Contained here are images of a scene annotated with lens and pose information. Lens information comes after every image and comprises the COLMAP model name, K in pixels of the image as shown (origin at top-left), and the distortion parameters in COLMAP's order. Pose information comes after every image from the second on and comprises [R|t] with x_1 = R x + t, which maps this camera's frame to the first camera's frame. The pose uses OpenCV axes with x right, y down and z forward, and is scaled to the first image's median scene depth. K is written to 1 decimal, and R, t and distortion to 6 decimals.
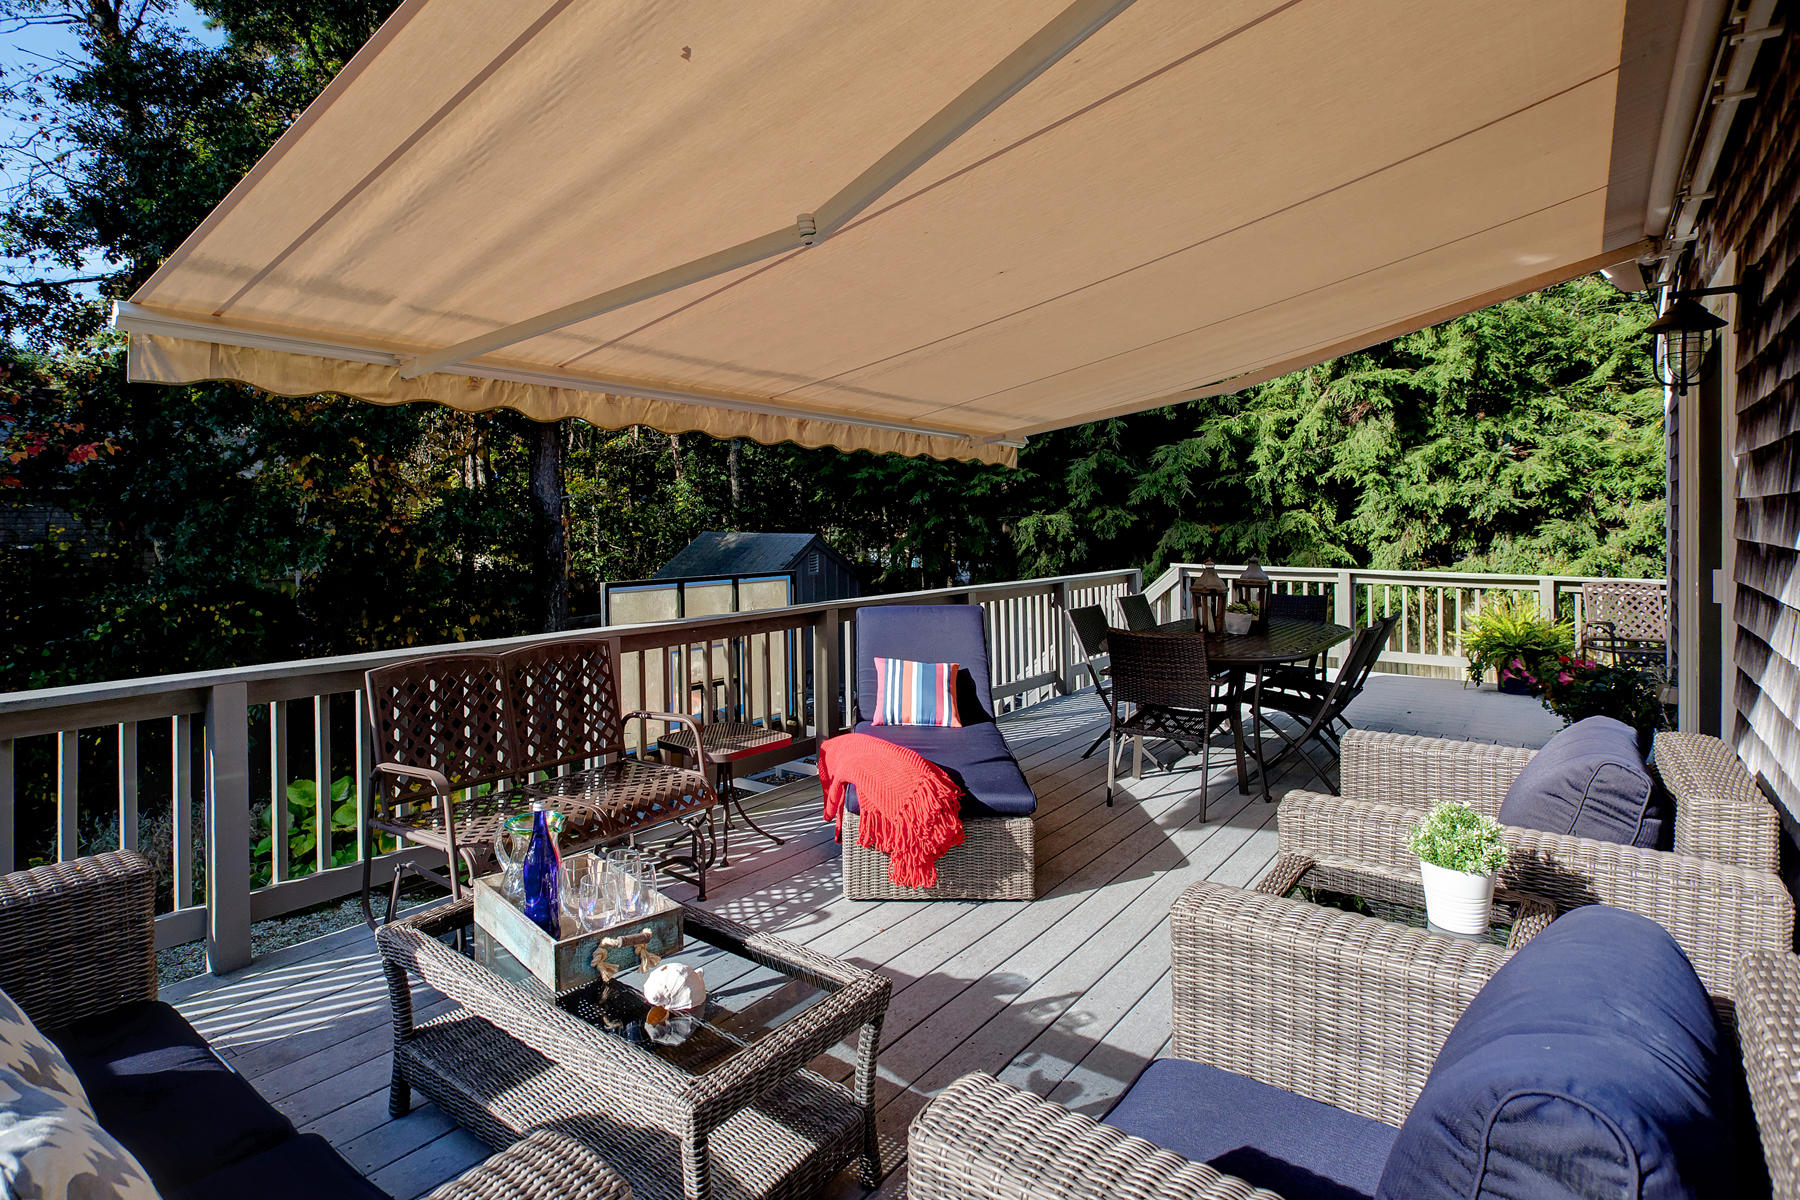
lens RADIAL K [[960.6, 0, 865.5], [0, 960.6, 531.6], [0, 0, 1]] dist [-0.043603, 0.009952]
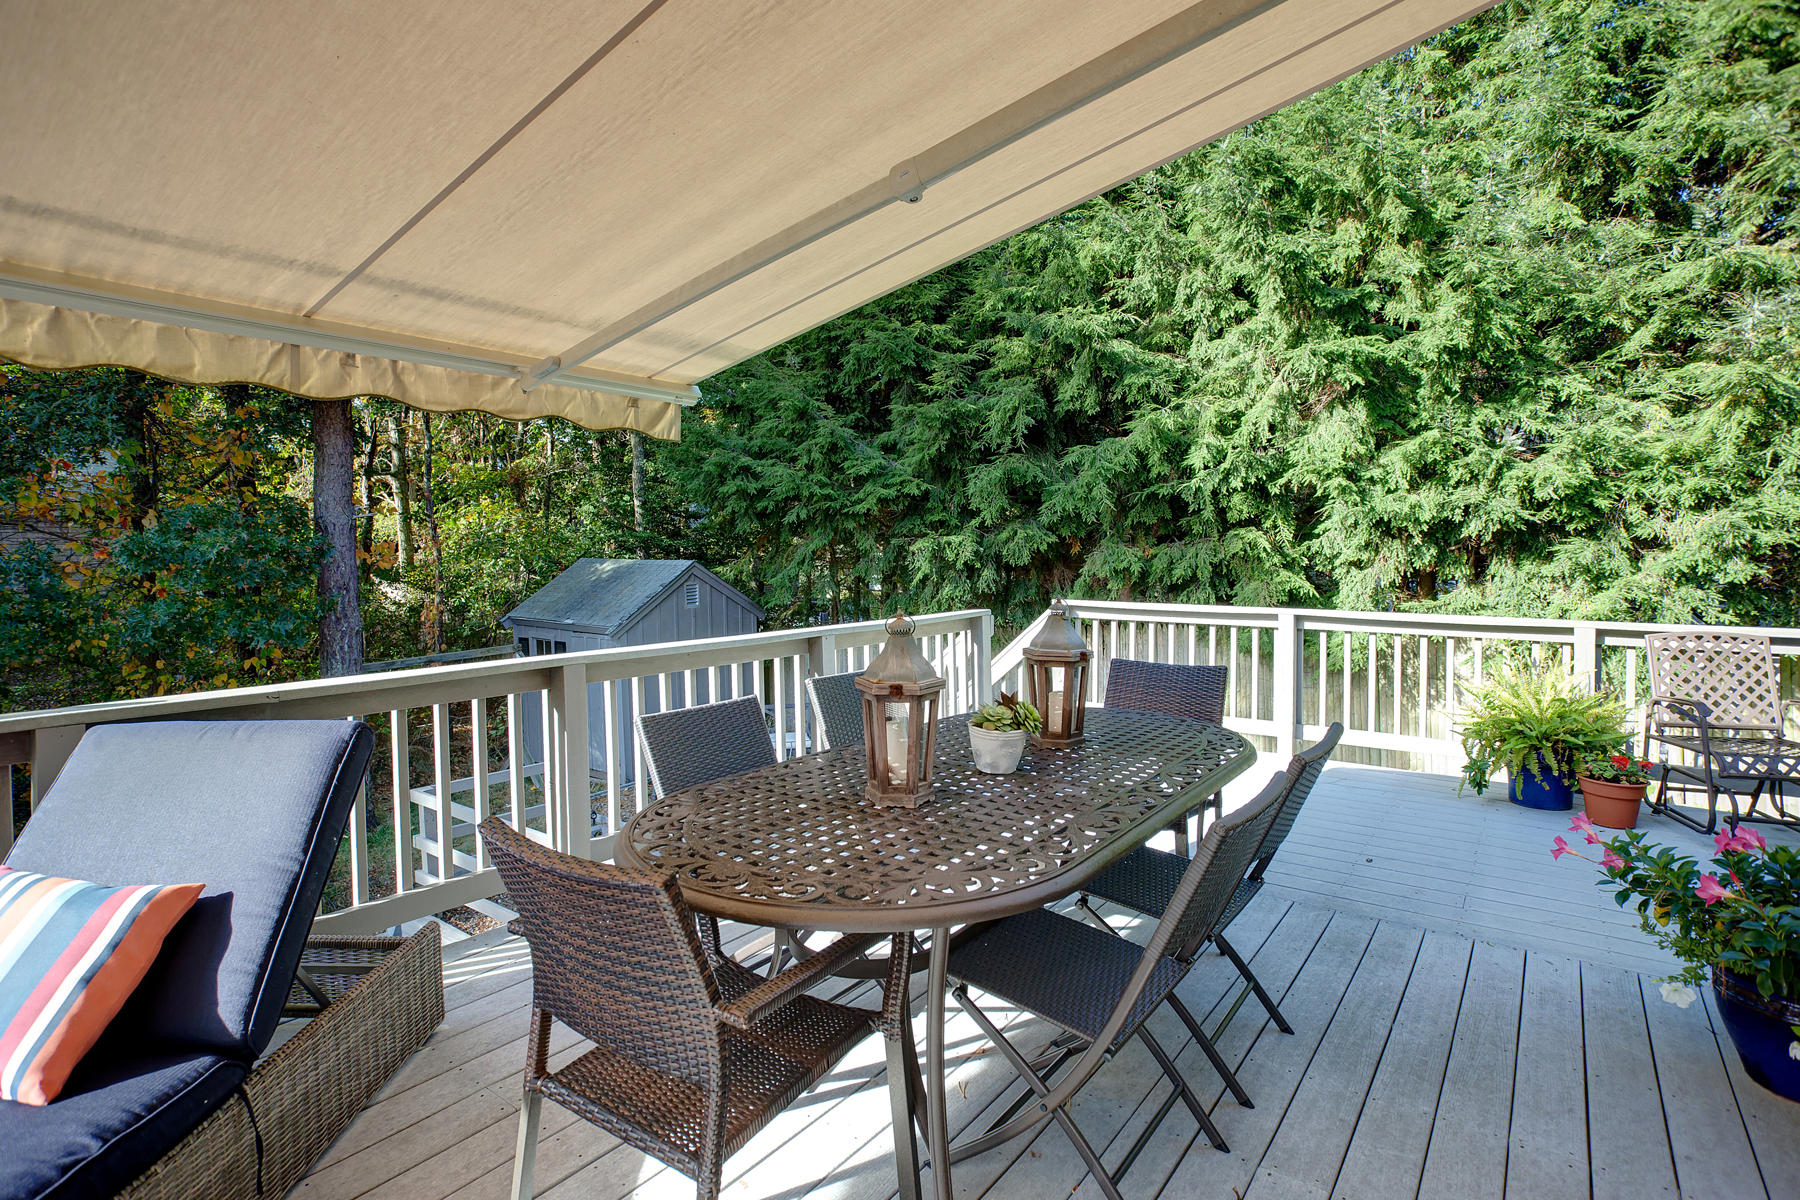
lens RADIAL K [[960.6, 0, 906.0], [0, 960.6, 587.4], [0, 0, 1]] dist [-0.043603, 0.009952]
pose [[0.998833, -0.004488, 0.048082, 0.157845], [0.003027, 0.999532, 0.030424, 0.001925], [-0.048196, -0.030243, 0.998380, 0.263121]]
